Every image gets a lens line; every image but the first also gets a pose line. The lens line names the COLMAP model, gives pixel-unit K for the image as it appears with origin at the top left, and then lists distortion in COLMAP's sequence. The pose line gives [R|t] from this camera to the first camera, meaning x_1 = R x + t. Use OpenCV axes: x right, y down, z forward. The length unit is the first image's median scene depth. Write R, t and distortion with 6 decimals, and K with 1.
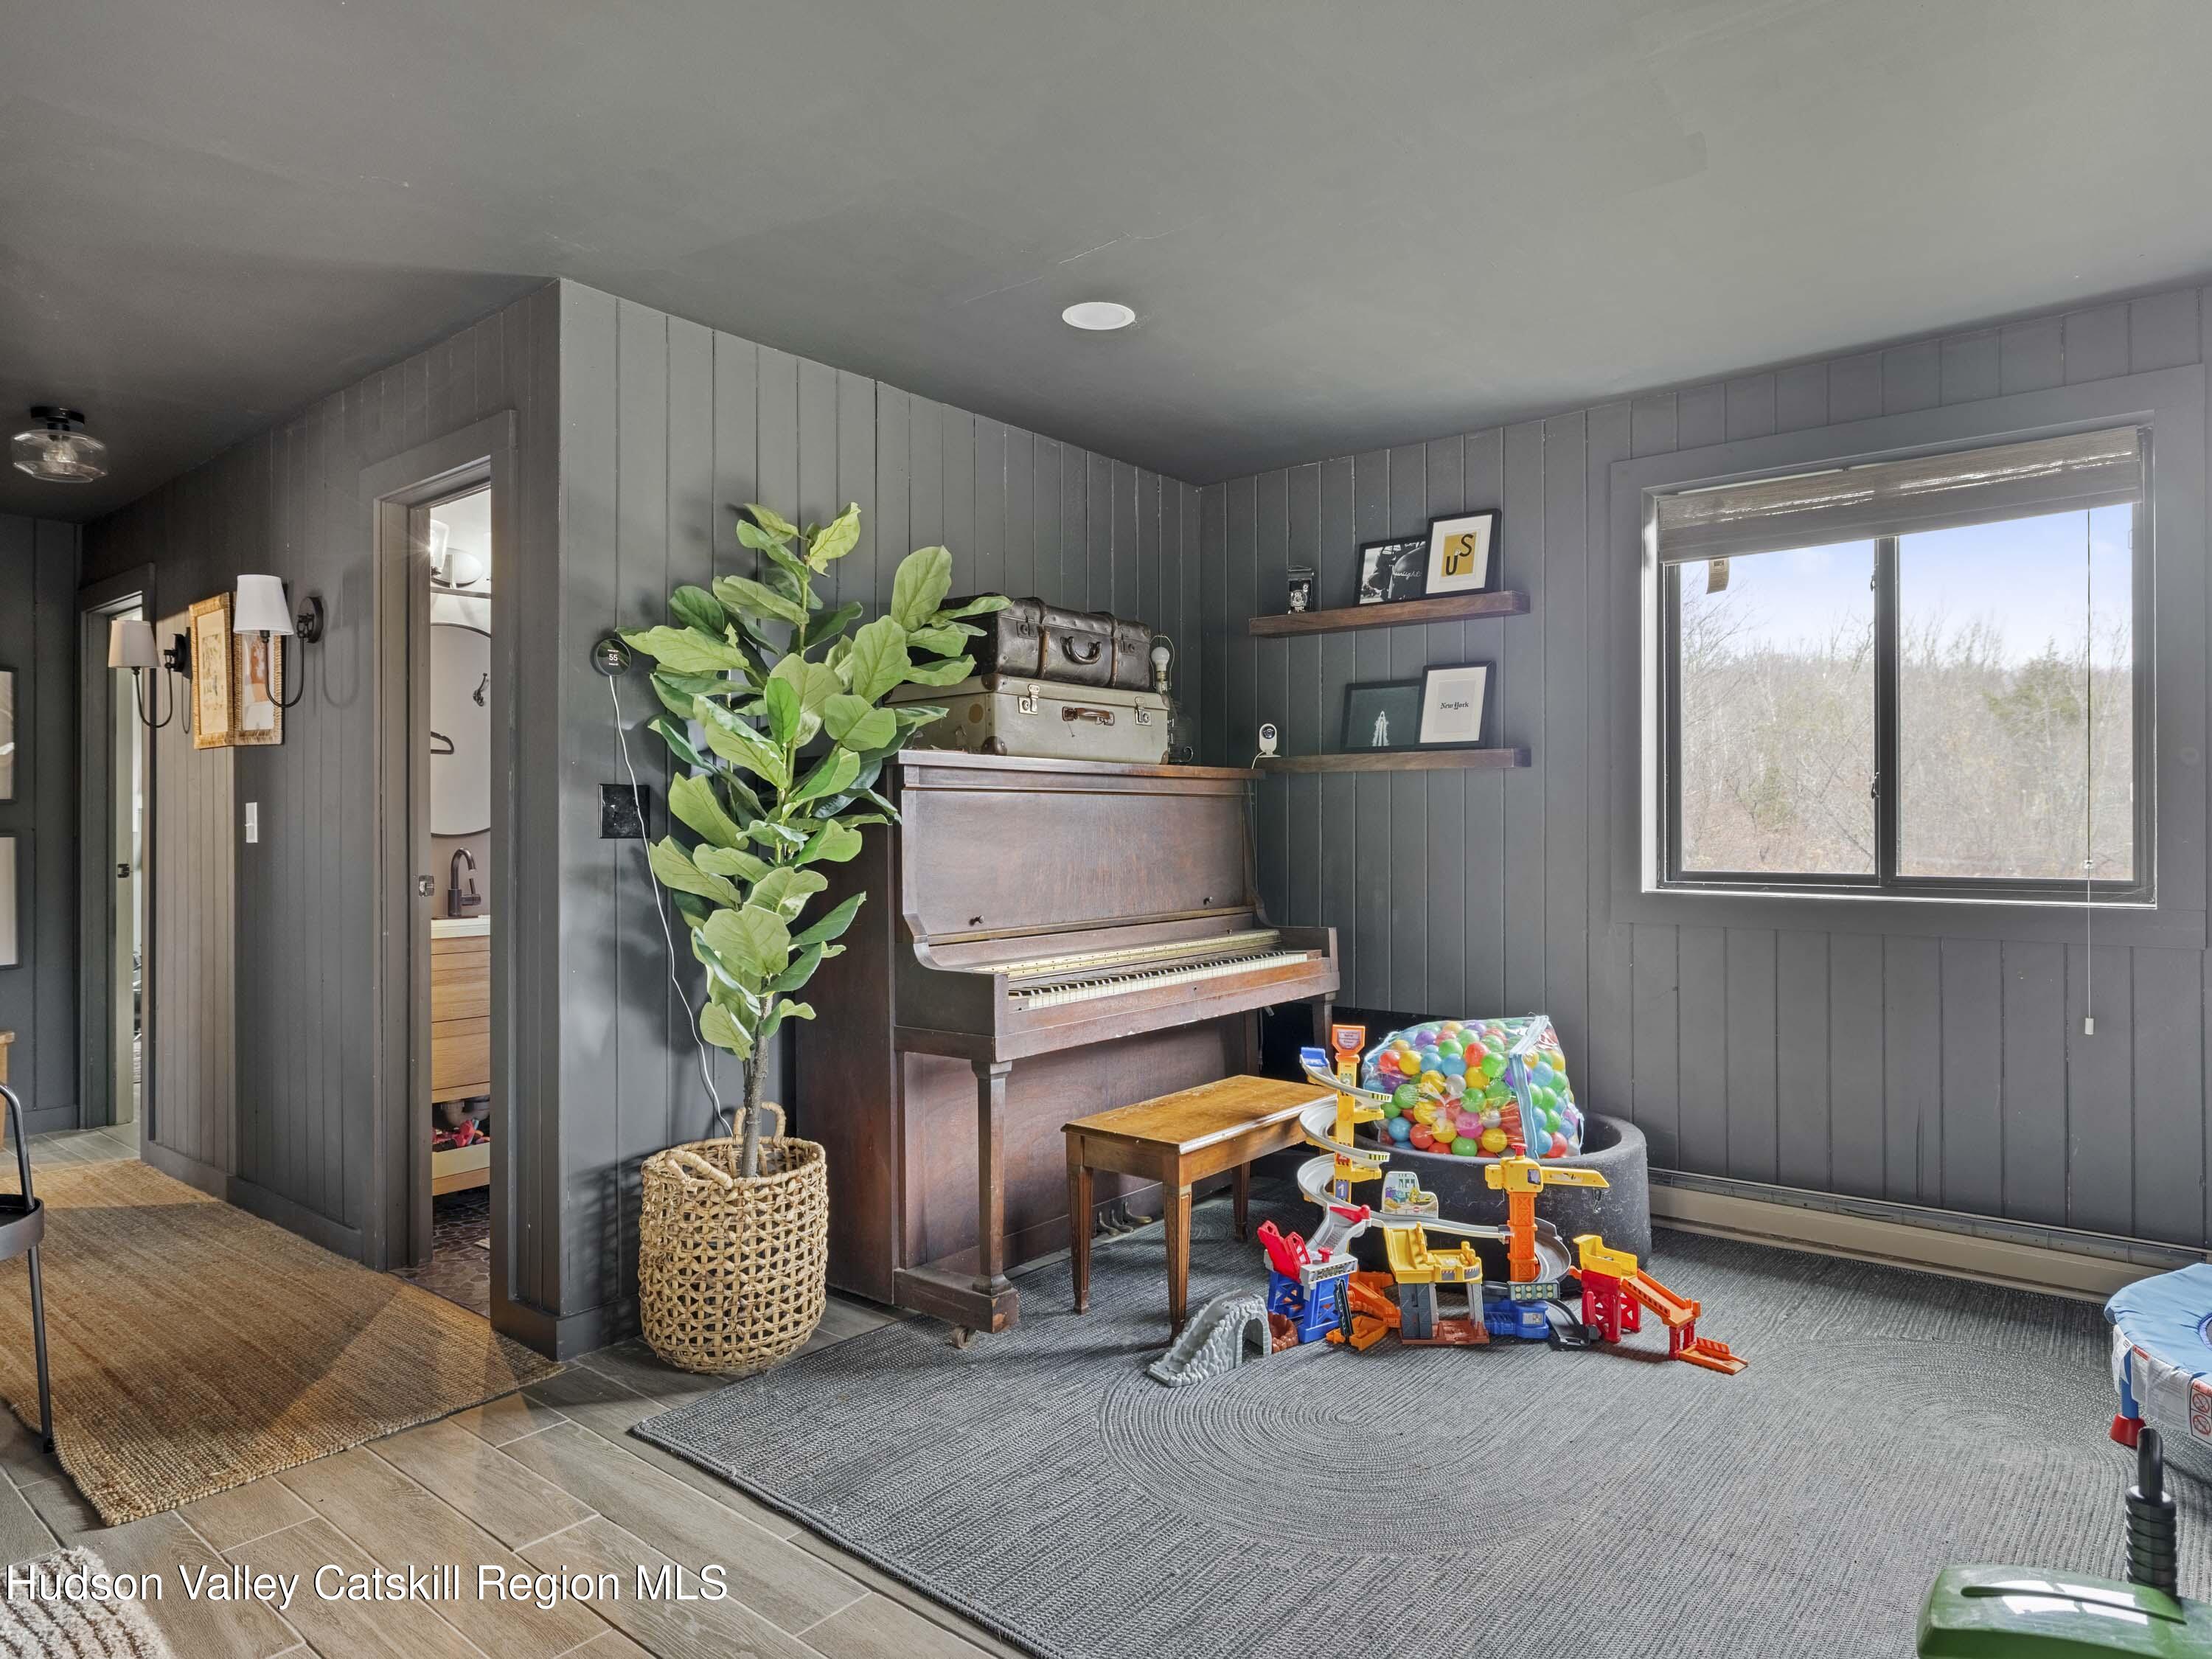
lens RADIAL K [[1308.3, 0, 1106.0], [0, 1308.3, 829.5], [0, 0, 1]] dist [-0.000188, -0.000264]
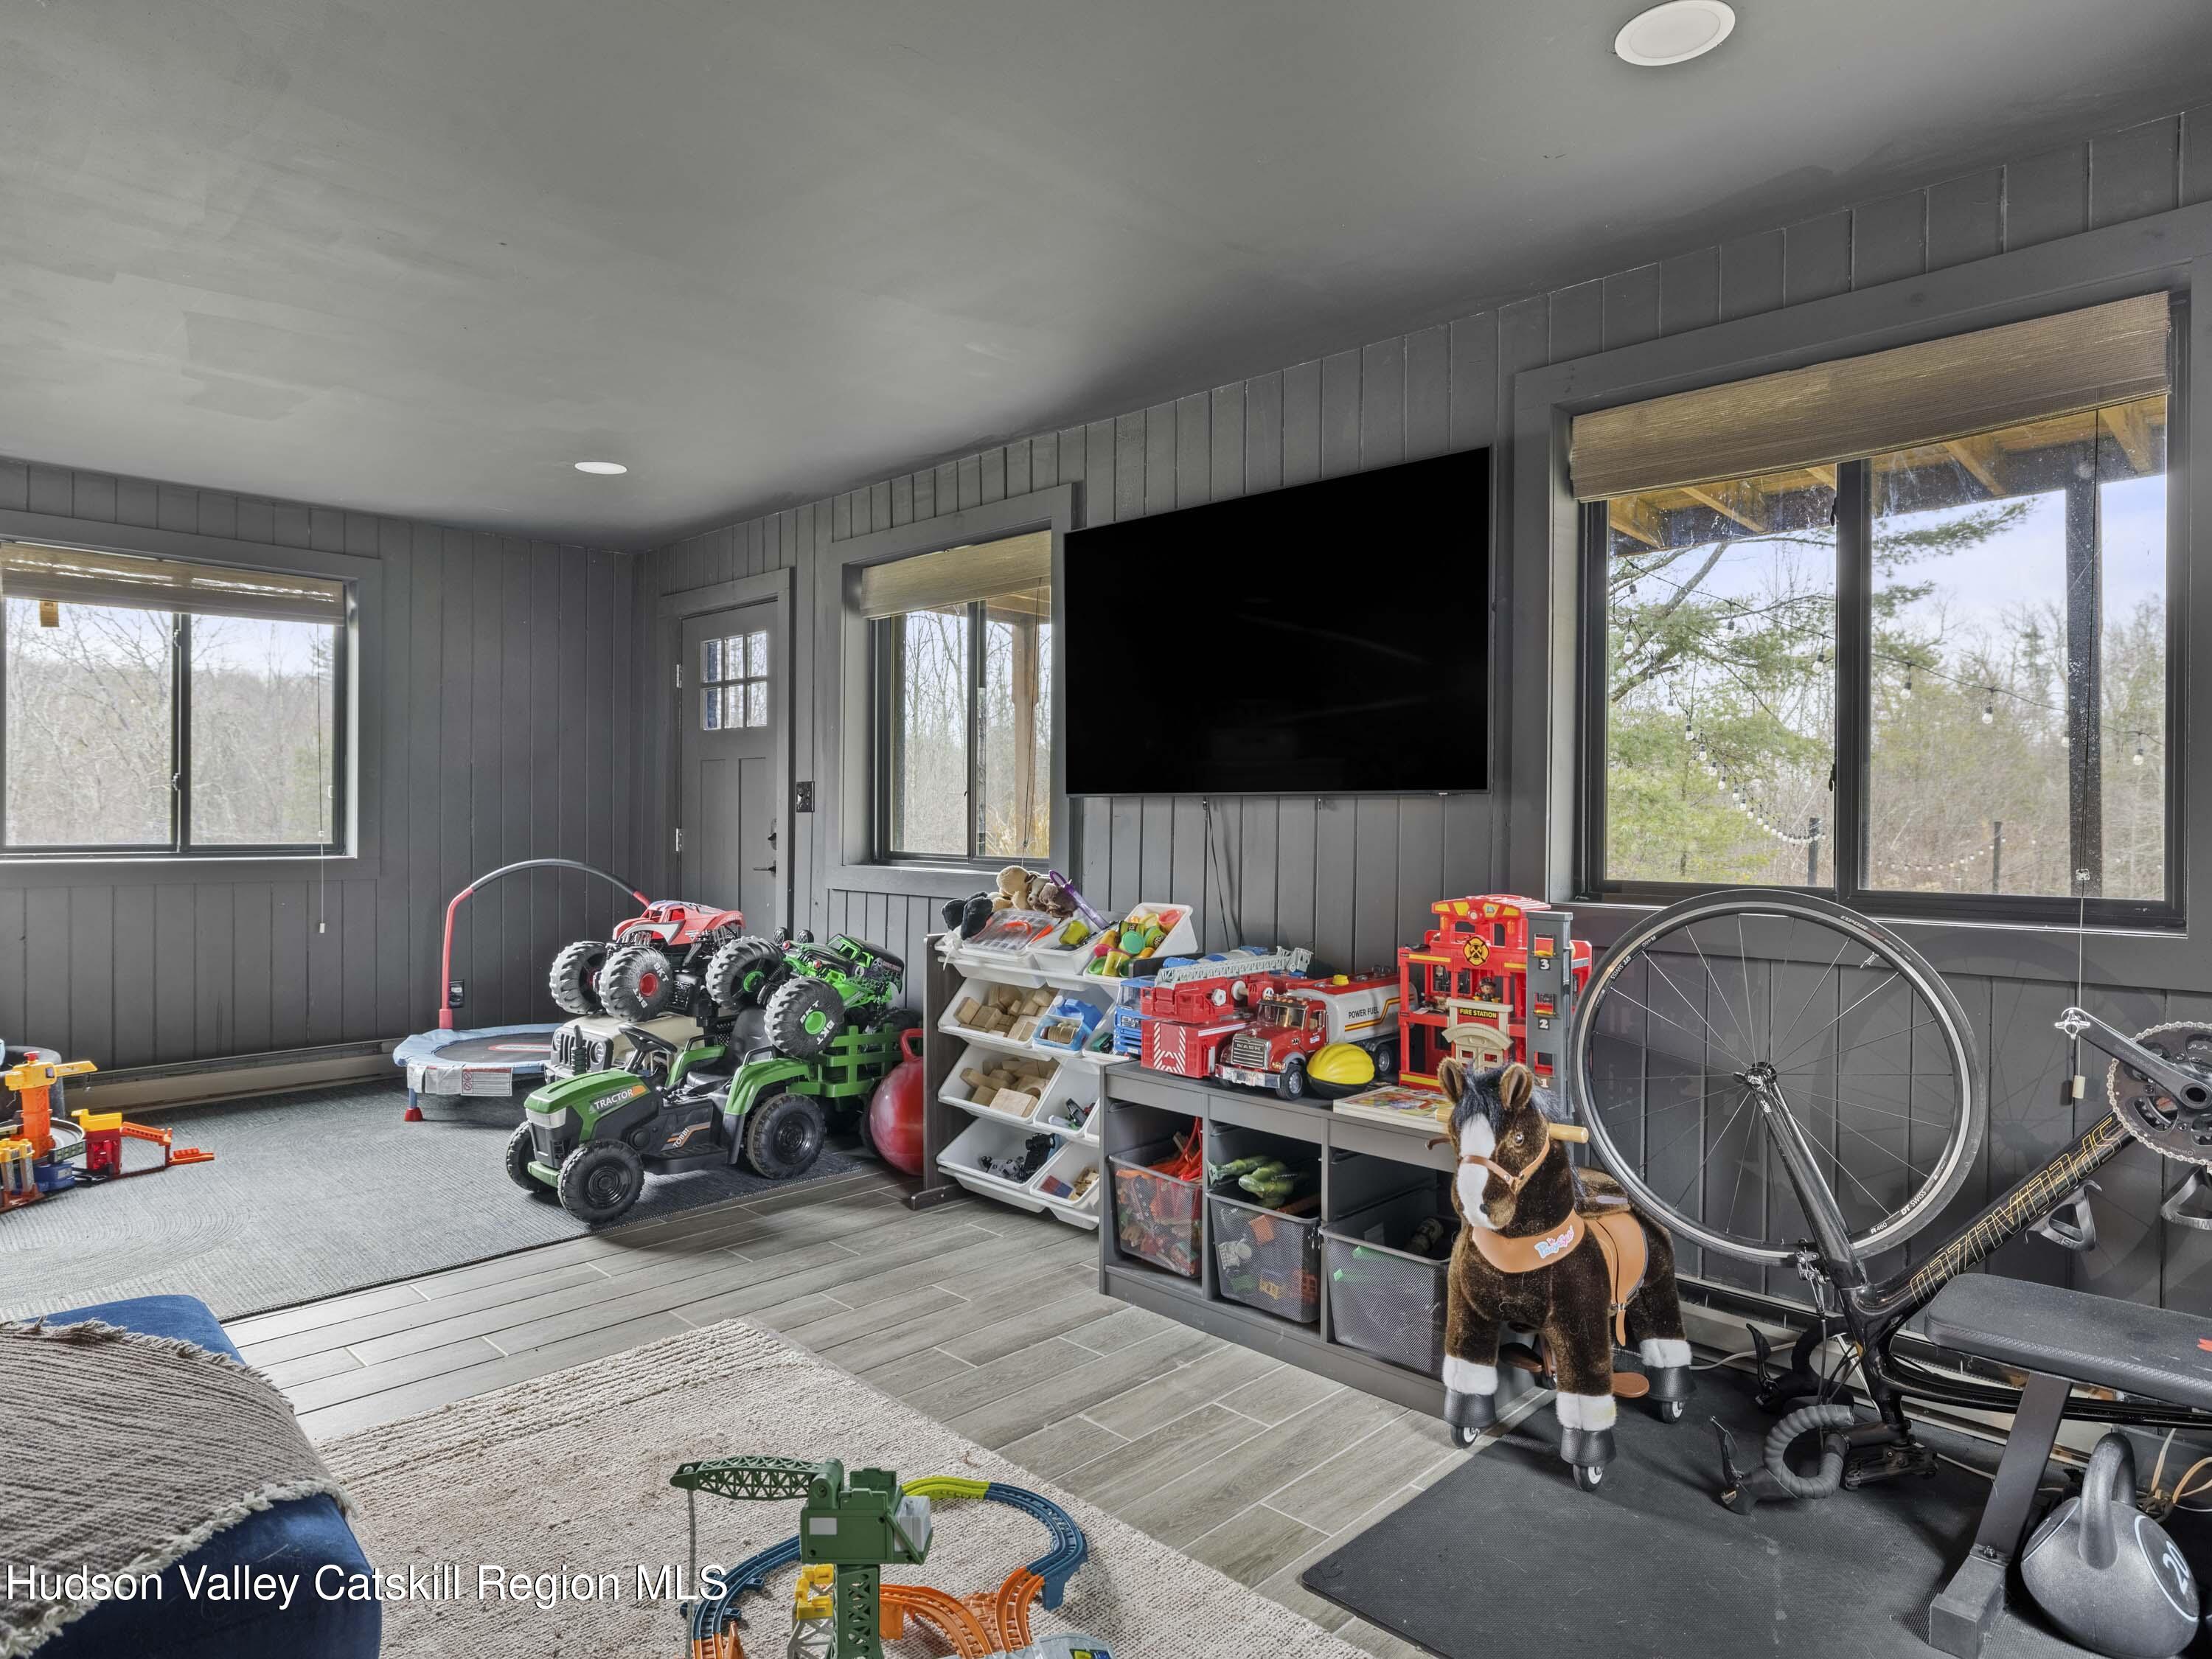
lens RADIAL K [[1308.3, 0, 1106.0], [0, 1308.3, 829.5], [0, 0, 1]] dist [-0.000188, -0.000264]
pose [[0.092868, -0.008110, 0.995645, -0.787841], [-0.007346, 0.999934, 0.008830, -0.001902], [-0.995651, -0.008134, 0.092802, -0.168601]]
